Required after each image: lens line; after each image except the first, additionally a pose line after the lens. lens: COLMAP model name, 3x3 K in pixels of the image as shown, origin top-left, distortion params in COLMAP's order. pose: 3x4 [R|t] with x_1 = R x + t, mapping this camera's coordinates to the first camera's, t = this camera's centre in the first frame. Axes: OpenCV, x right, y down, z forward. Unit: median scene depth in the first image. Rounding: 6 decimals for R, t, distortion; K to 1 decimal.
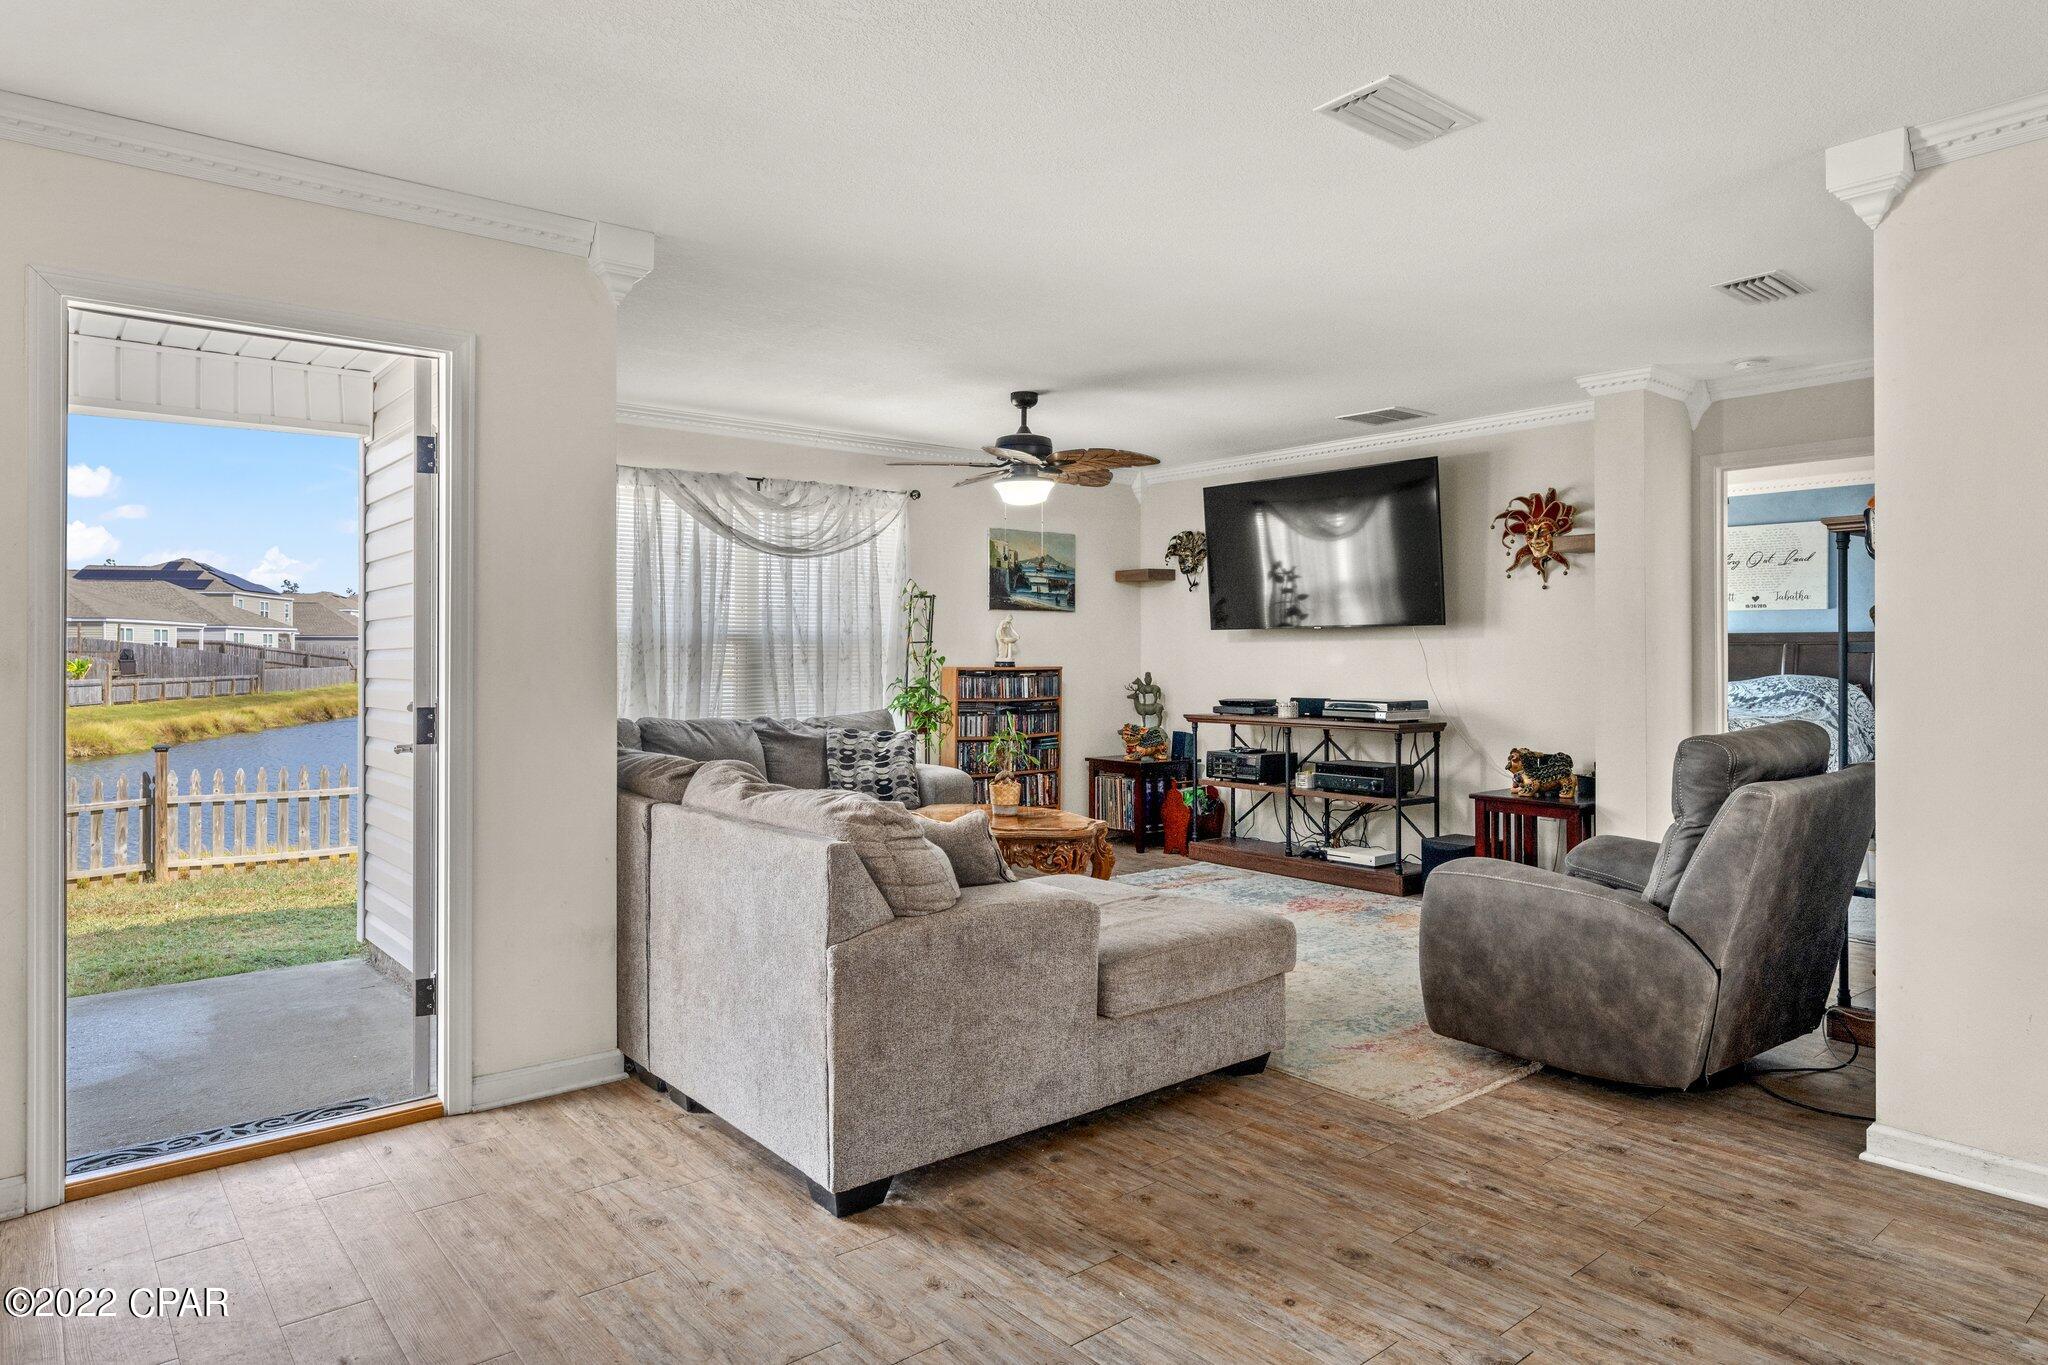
lens RADIAL K [[1226.1, 0, 1033.8], [0, 1226.1, 653.4], [0, 0, 1]] dist [0.037694, 0.003793]
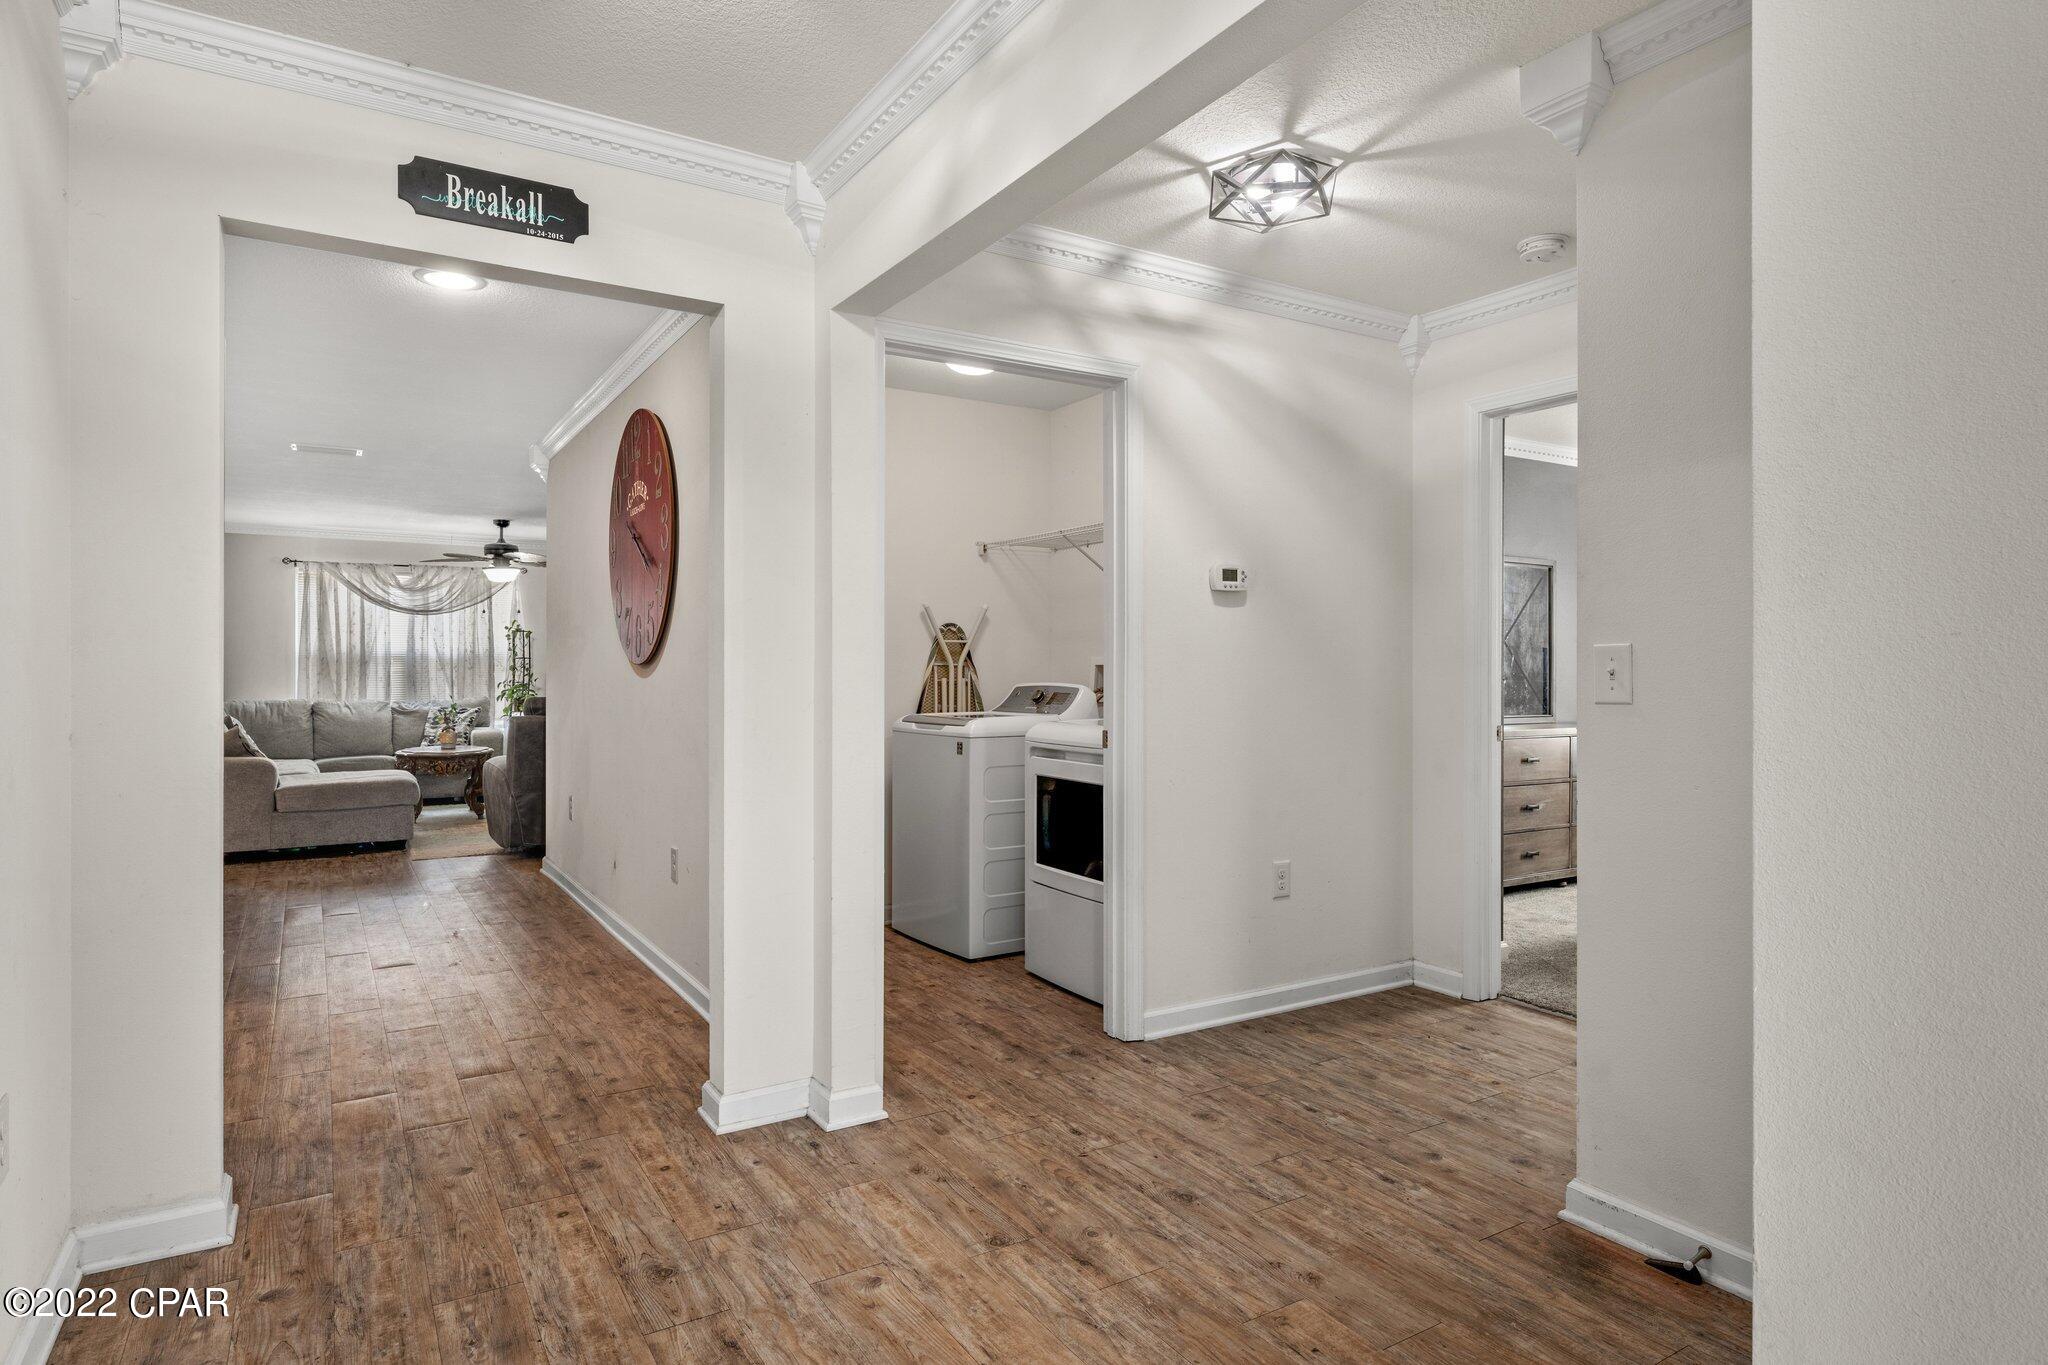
lens RADIAL K [[1107.9, 0, 1027.0], [0, 1107.9, 679.9], [0, 0, 1]] dist [-0.001057, -0.000554]
pose [[0.991010, 0.001520, -0.133779, 0.804166], [-0.000412, 0.999965, 0.008311, 0.007739], [0.133787, -0.008182, 0.990976, -0.424400]]
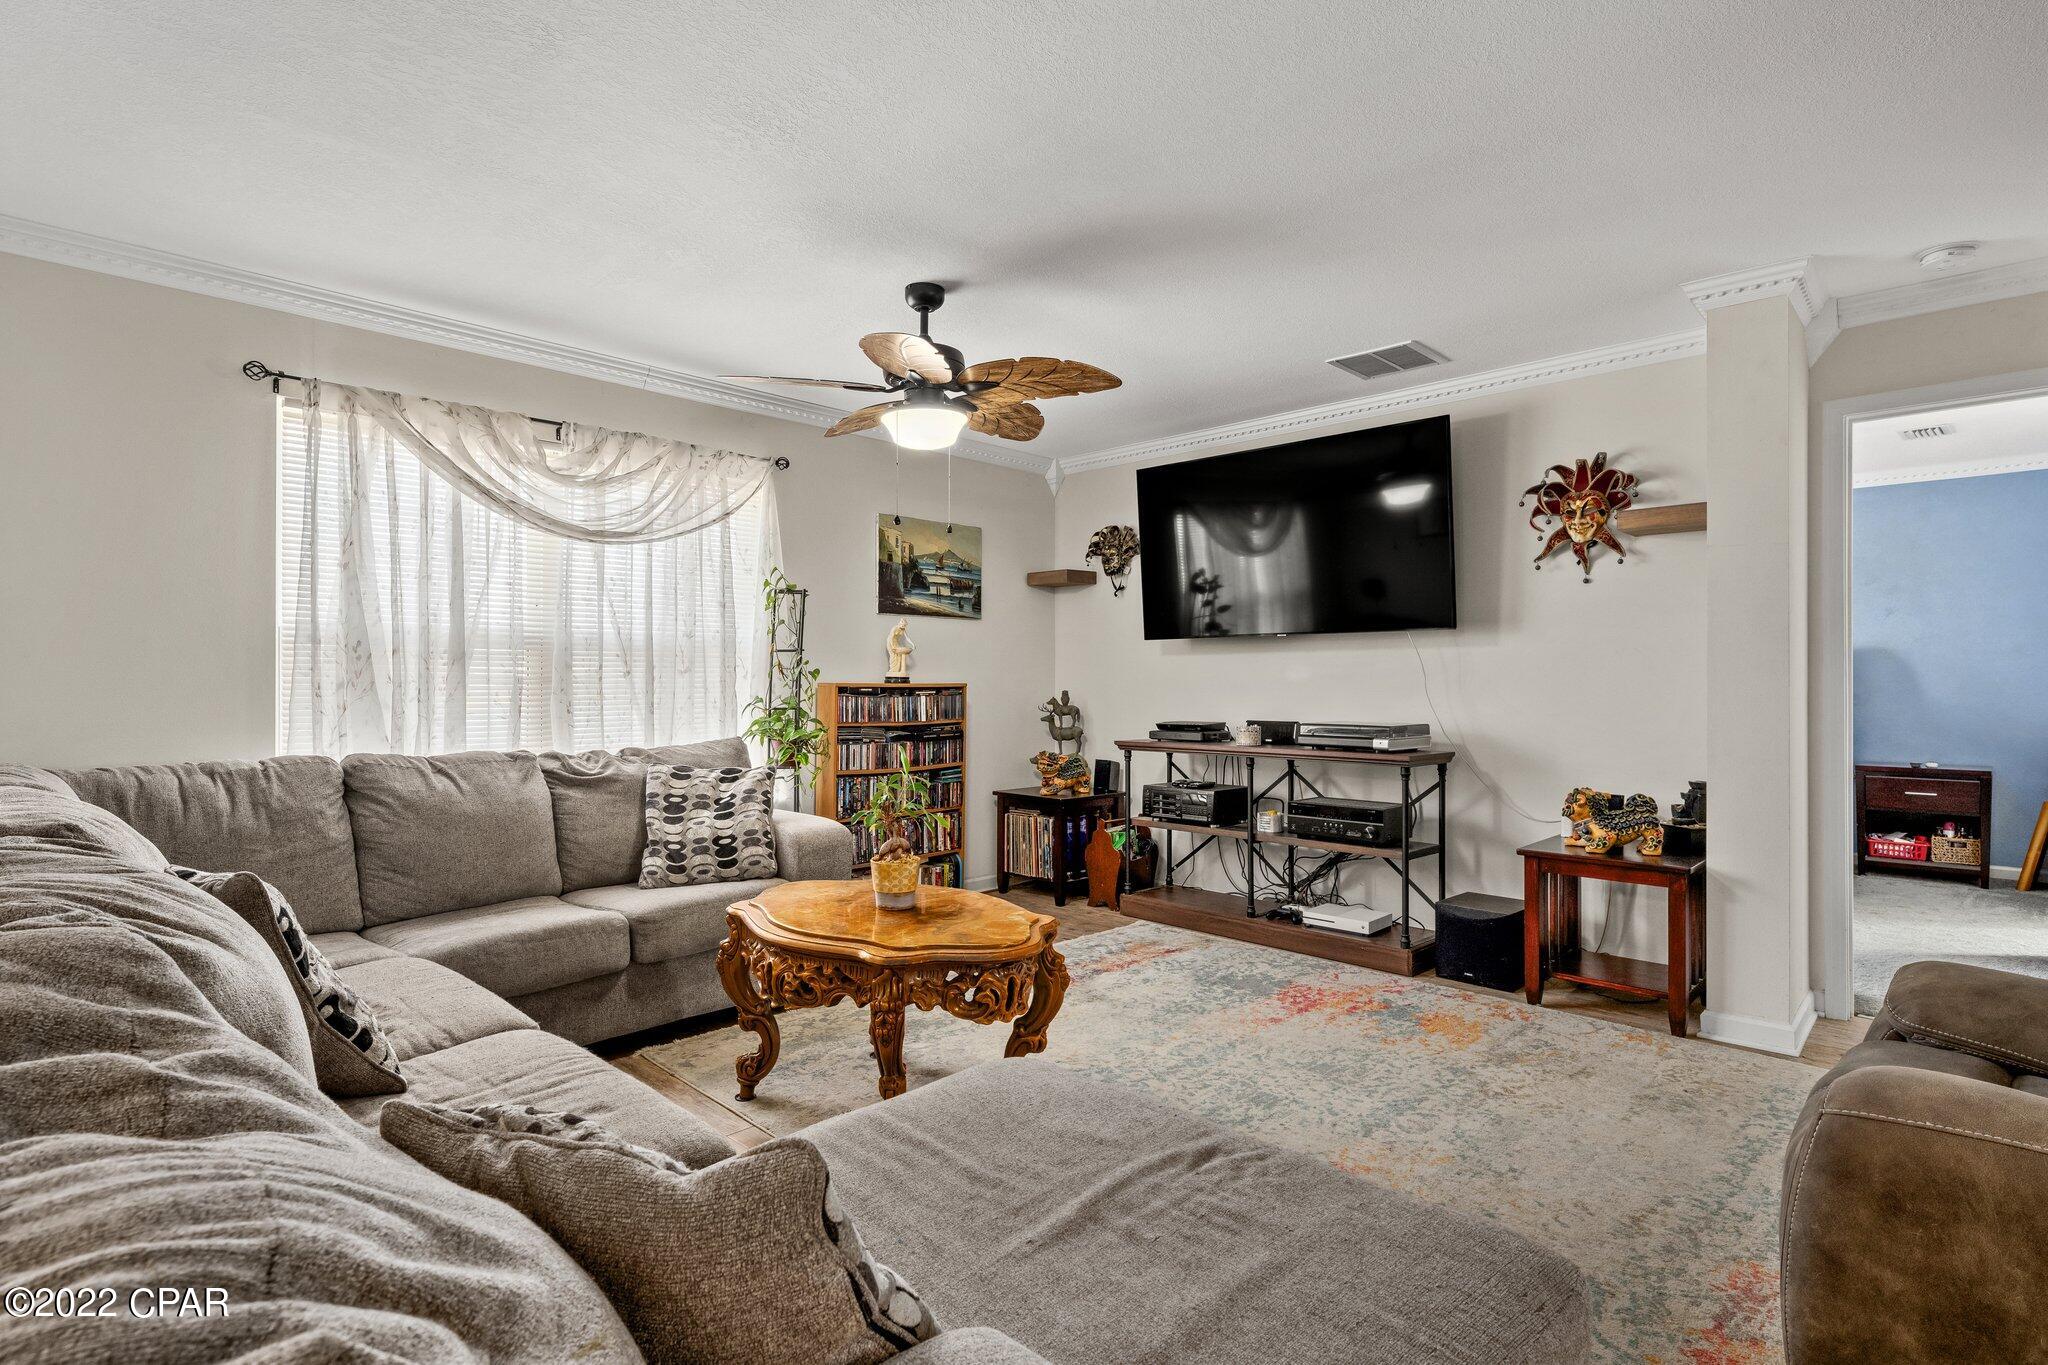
lens RADIAL K [[1012.6, 0, 1024.4], [0, 1012.6, 682.2], [0, 0, 1]] dist [0.006460, -0.006117]
pose [[0.995057, 0.001472, 0.099295, -0.006708], [-0.001704, 0.999996, 0.002244, 0.009245], [-0.099291, -0.002402, 0.995056, 0.342928]]
